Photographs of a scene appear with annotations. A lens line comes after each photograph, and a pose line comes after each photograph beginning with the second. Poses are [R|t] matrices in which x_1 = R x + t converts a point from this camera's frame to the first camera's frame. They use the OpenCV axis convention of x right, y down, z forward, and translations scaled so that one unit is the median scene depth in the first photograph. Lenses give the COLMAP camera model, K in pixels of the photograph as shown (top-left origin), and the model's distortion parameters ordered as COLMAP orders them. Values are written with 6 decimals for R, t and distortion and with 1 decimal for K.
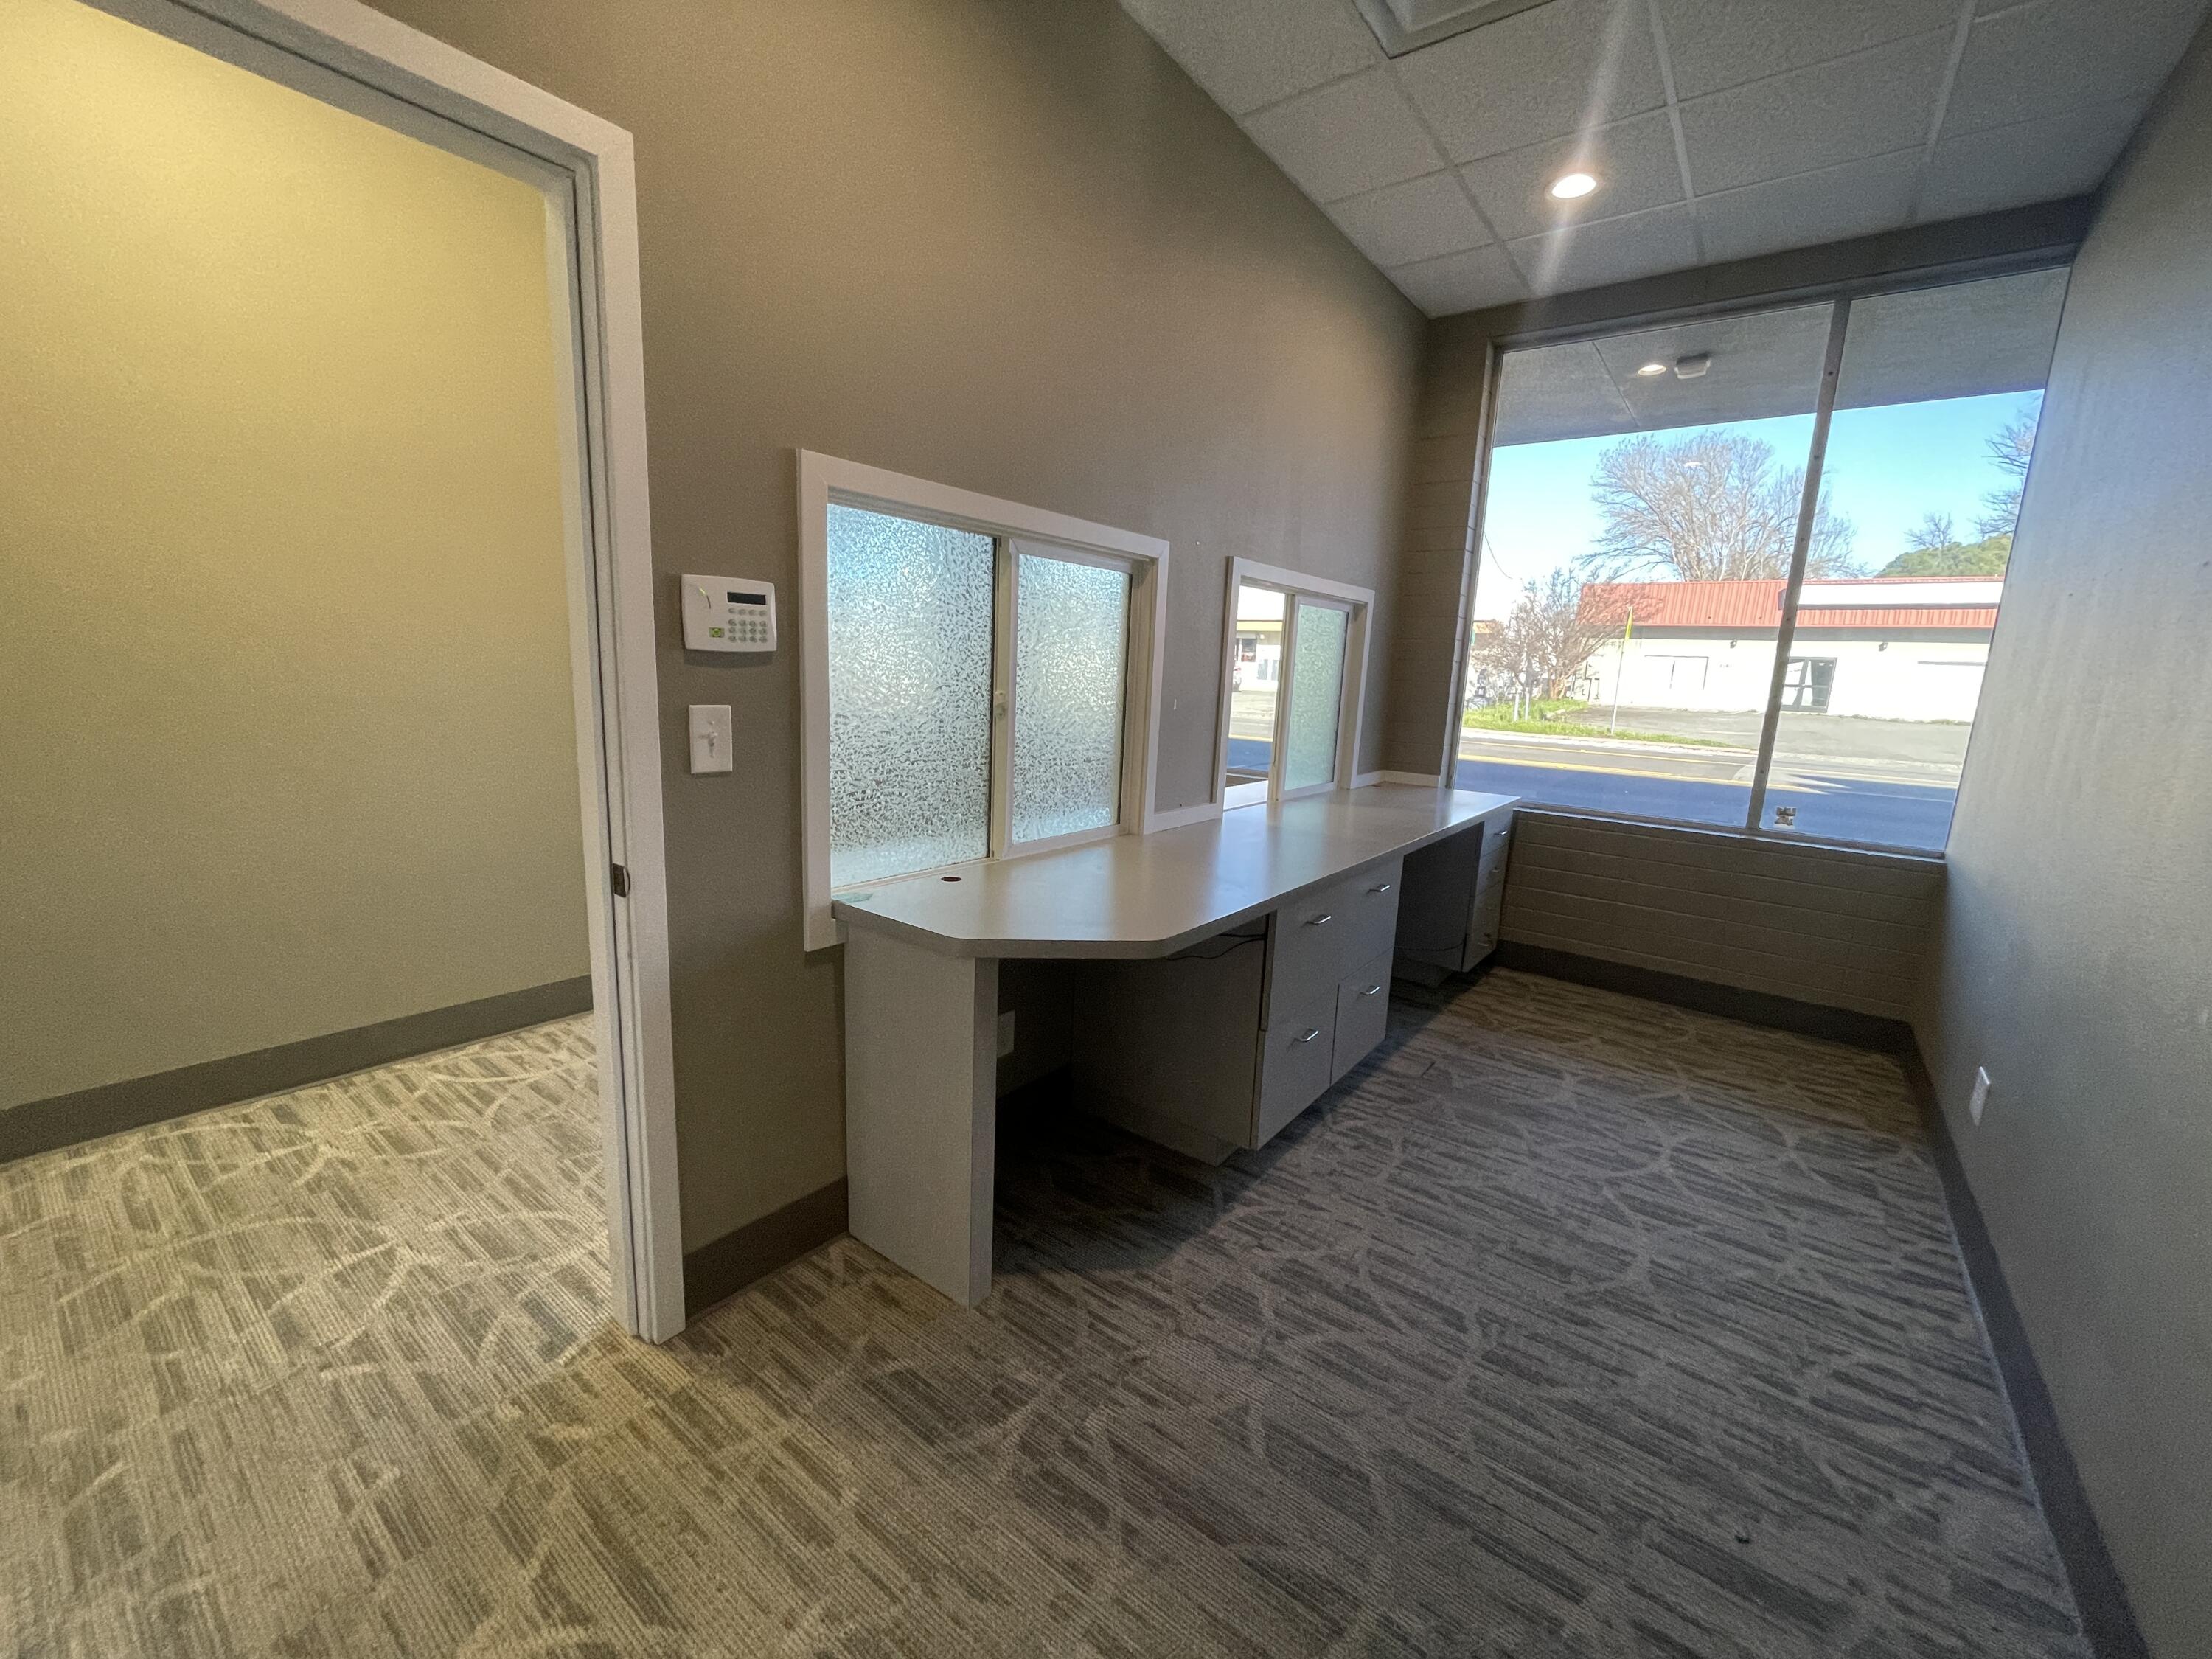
lens RADIAL K [[890.0, 0, 1110.4], [0, 890.0, 829.3], [0, 0, 1]] dist [-0.002245, -0.000604]
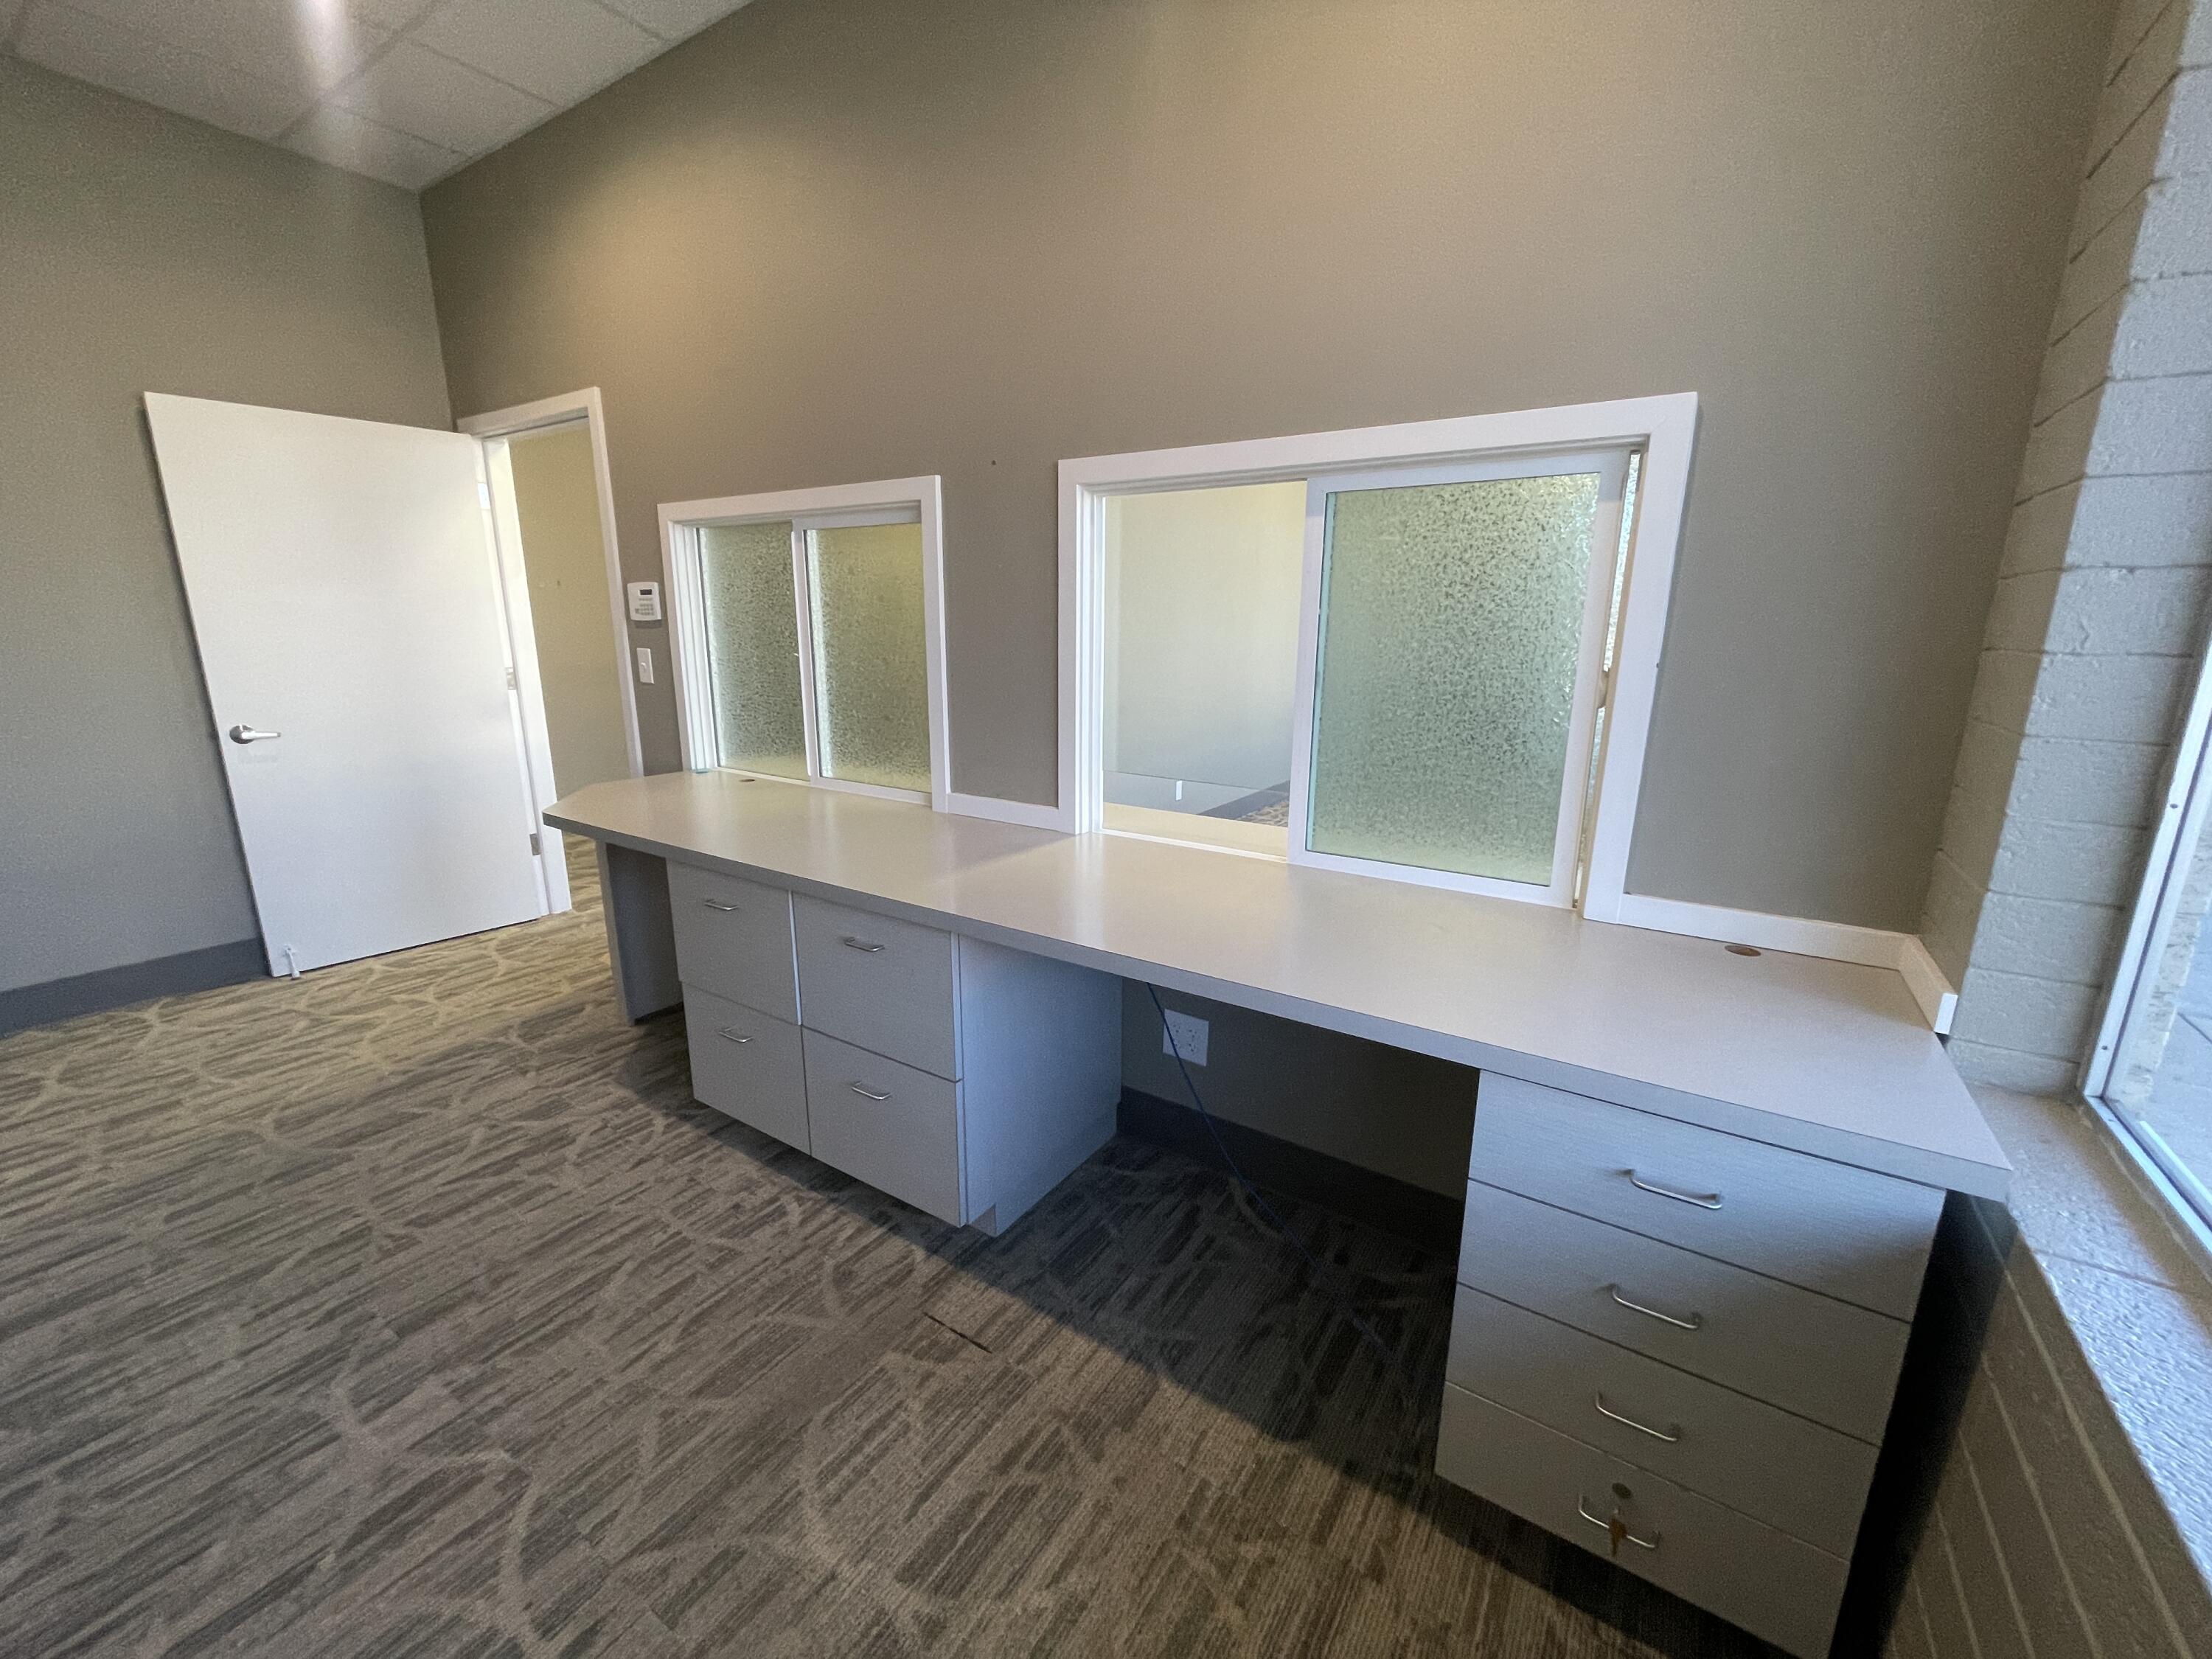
lens RADIAL K [[890.0, 0, 1106.7], [0, 890.0, 826.6], [0, 0, 1]] dist [-0.002245, -0.000604]
pose [[0.065741, 0.183315, -0.980854, 1.319402], [-0.191244, 0.967072, 0.167921, -0.230283], [0.979338, 0.176543, 0.098634, 1.520392]]
